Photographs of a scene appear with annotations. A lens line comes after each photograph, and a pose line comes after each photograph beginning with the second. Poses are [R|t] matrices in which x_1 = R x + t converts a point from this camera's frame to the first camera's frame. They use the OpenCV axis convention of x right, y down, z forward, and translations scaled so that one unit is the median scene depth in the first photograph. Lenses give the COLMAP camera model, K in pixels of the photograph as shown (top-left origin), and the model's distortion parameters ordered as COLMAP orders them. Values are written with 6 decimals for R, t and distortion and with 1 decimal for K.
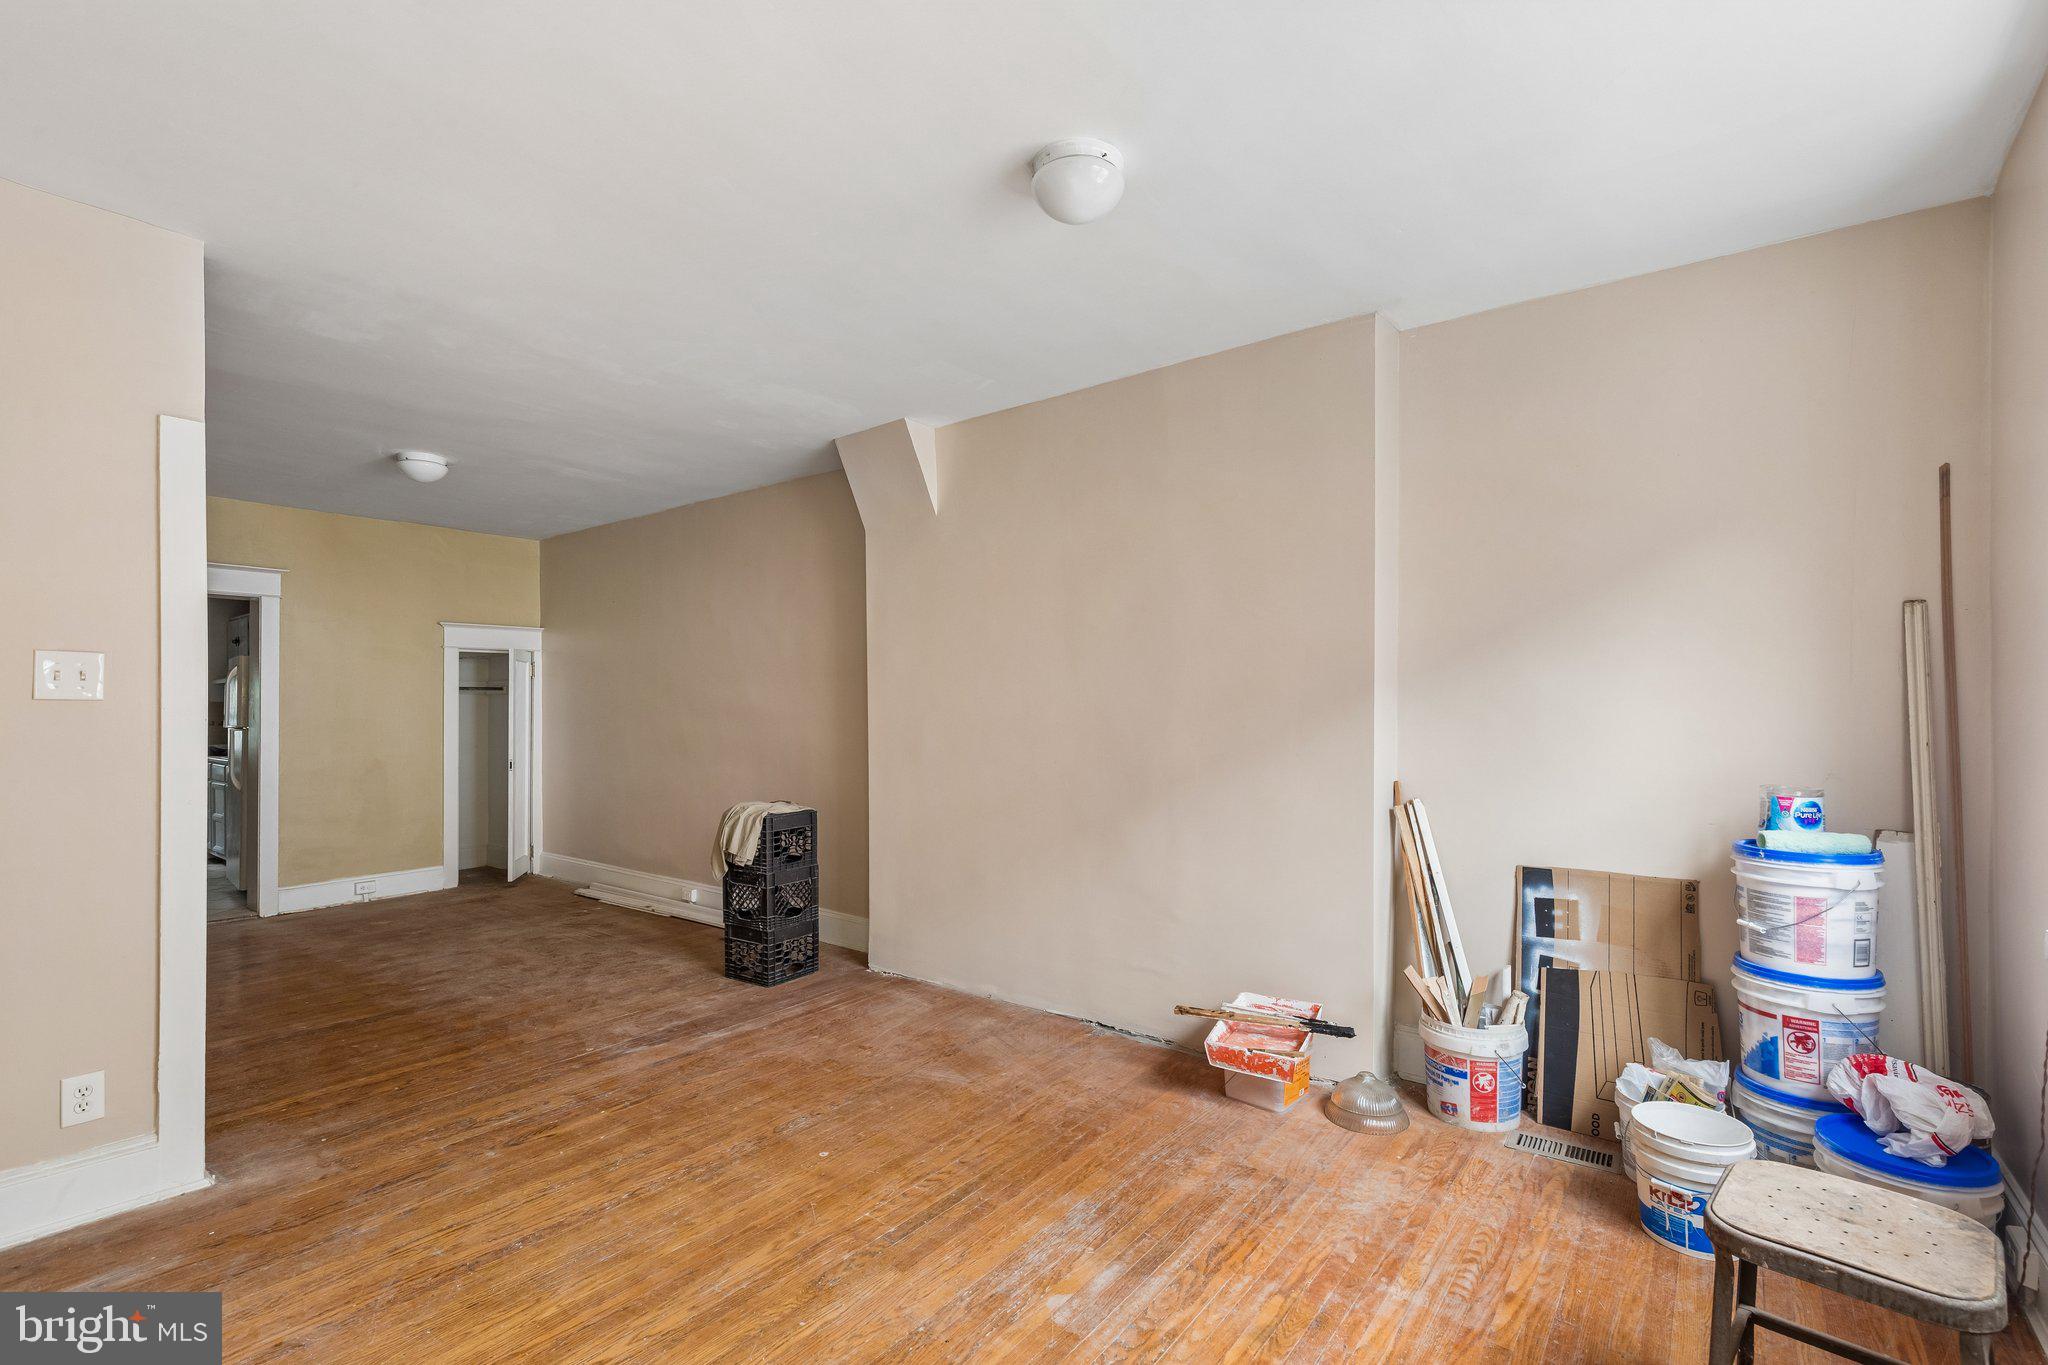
lens RADIAL K [[923.5, 0, 1028.7], [0, 923.5, 701.9], [0, 0, 1]] dist [0.011843, -0.000697]
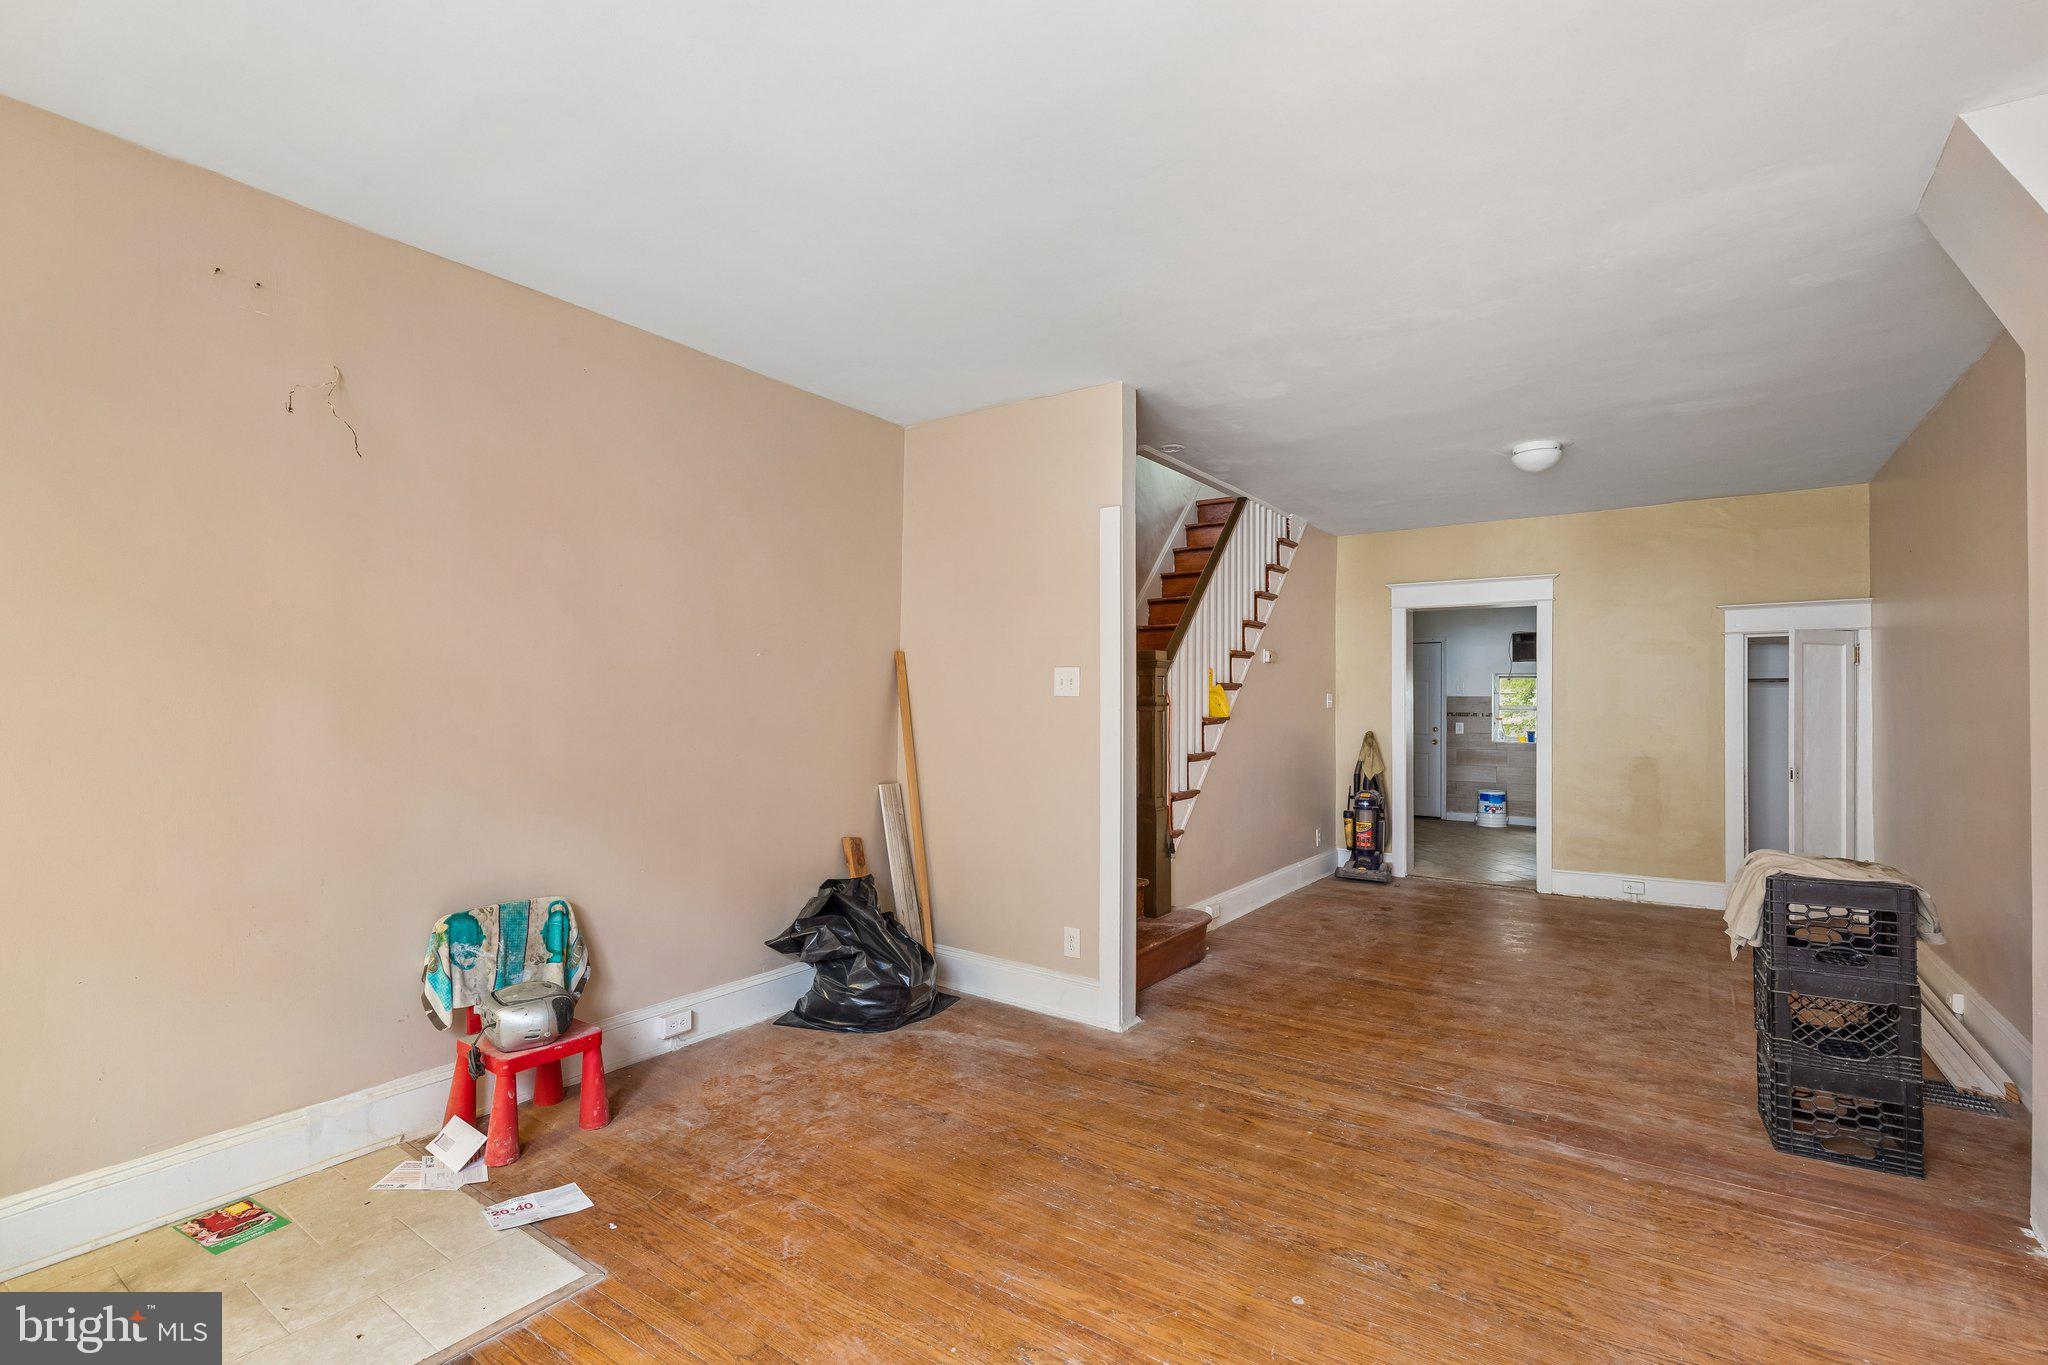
lens RADIAL K [[923.5, 0, 1035.6], [0, 923.5, 691.5], [0, 0, 1]] dist [0.011843, -0.000697]
pose [[0.055738, -0.010541, -0.998390, 0.387693], [0.003769, 0.999939, -0.010347, 0.003759], [0.998438, -0.003186, 0.055774, 0.559800]]
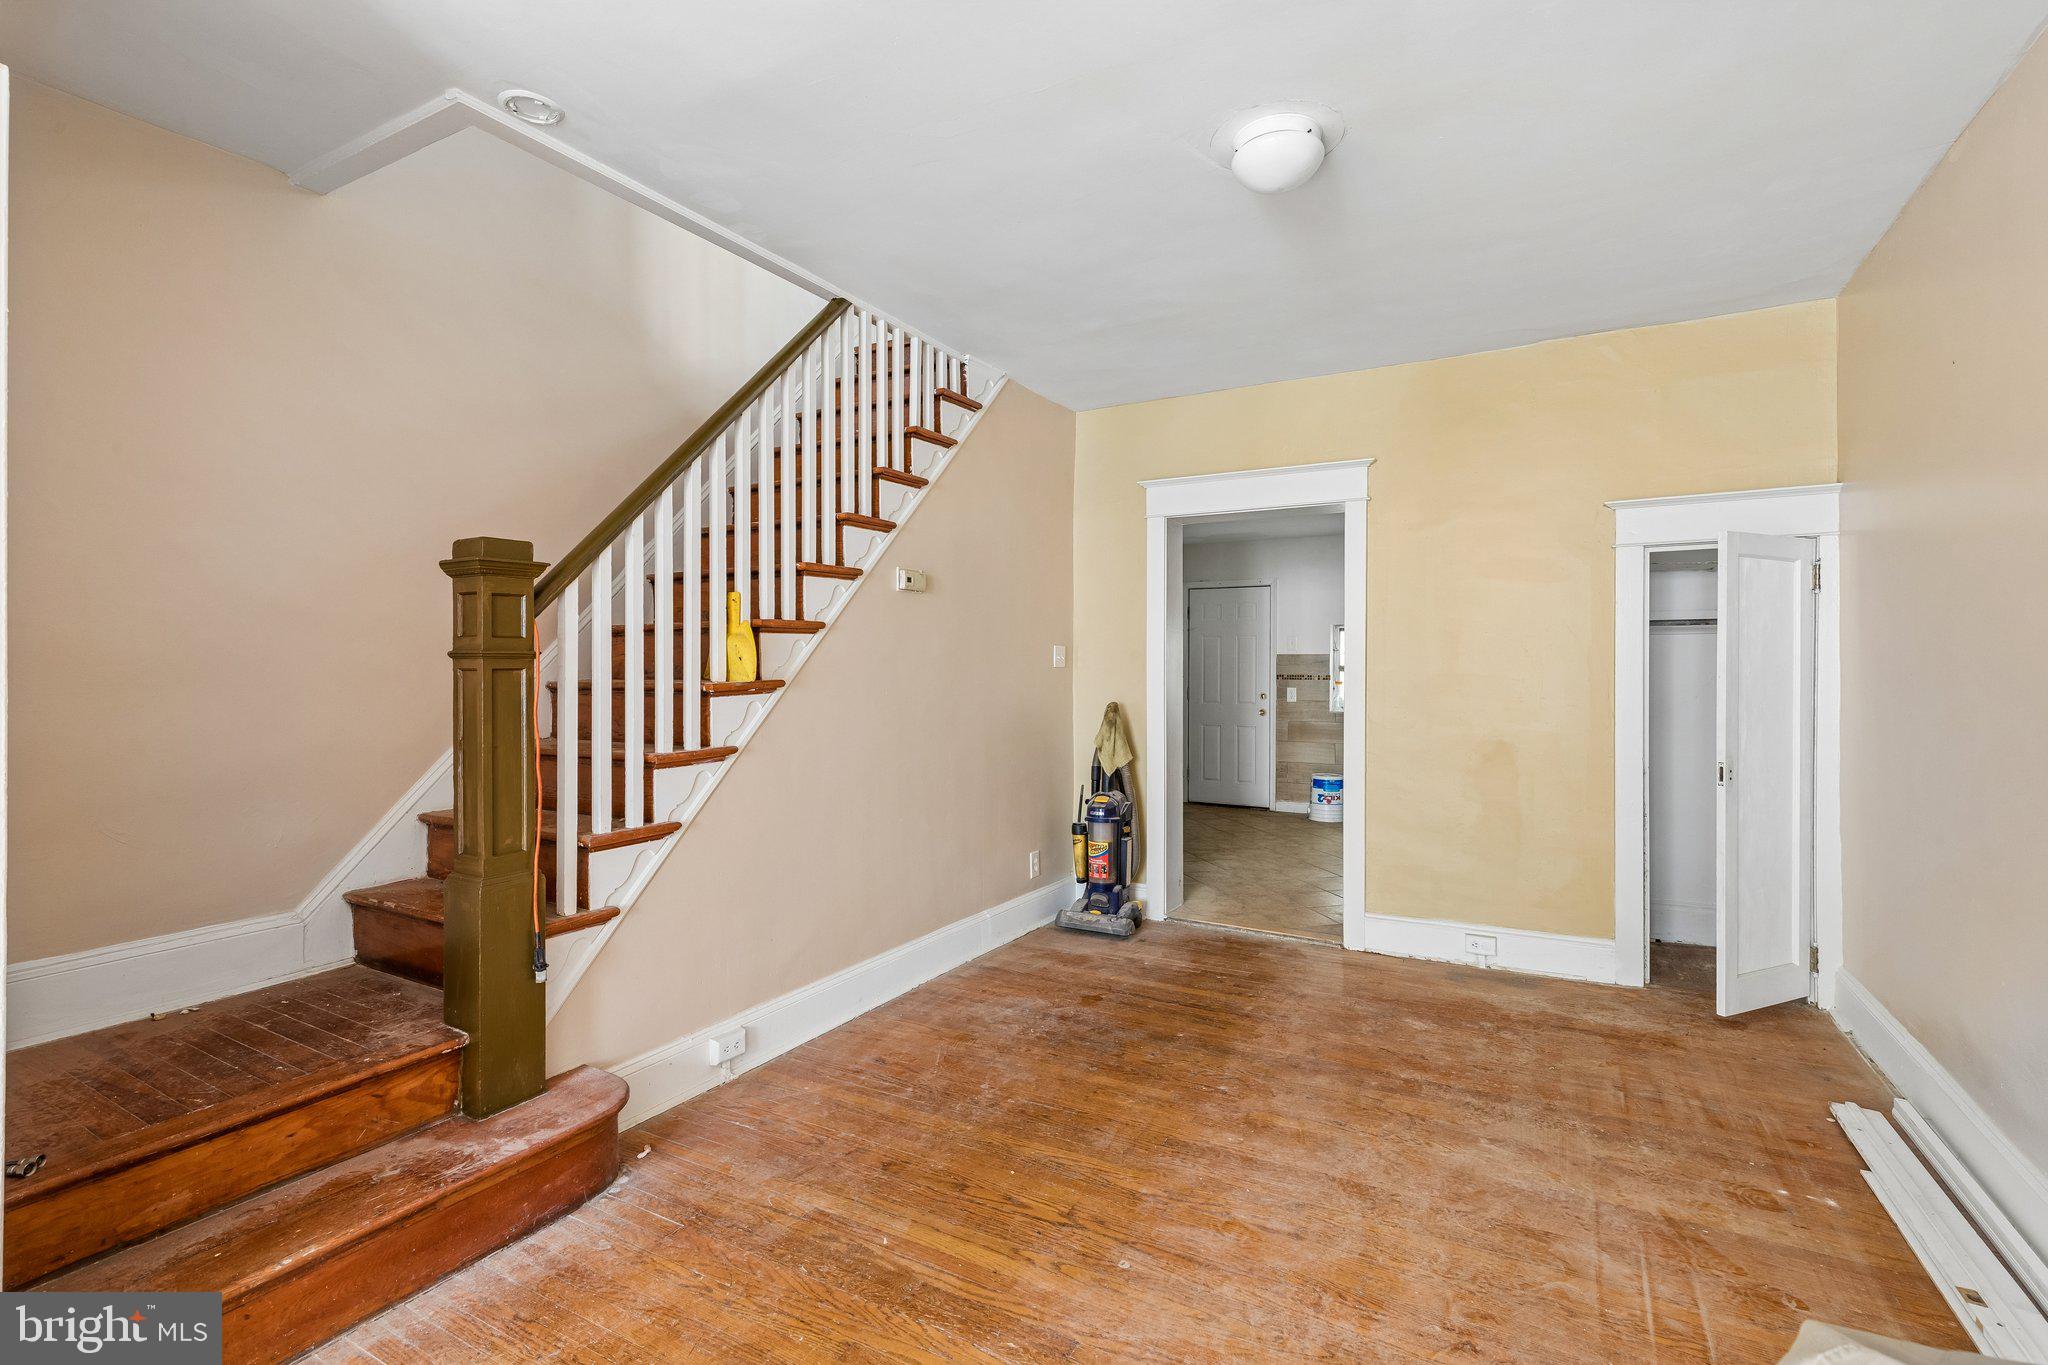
lens RADIAL K [[923.5, 0, 1043.1], [0, 923.5, 669.6], [0, 0, 1]] dist [0.011843, -0.000697]
pose [[0.154820, 0.002818, -0.987939, -0.252019], [0.006774, 0.999969, 0.003913, 0.018184], [0.987919, -0.007298, 0.154796, 1.069107]]
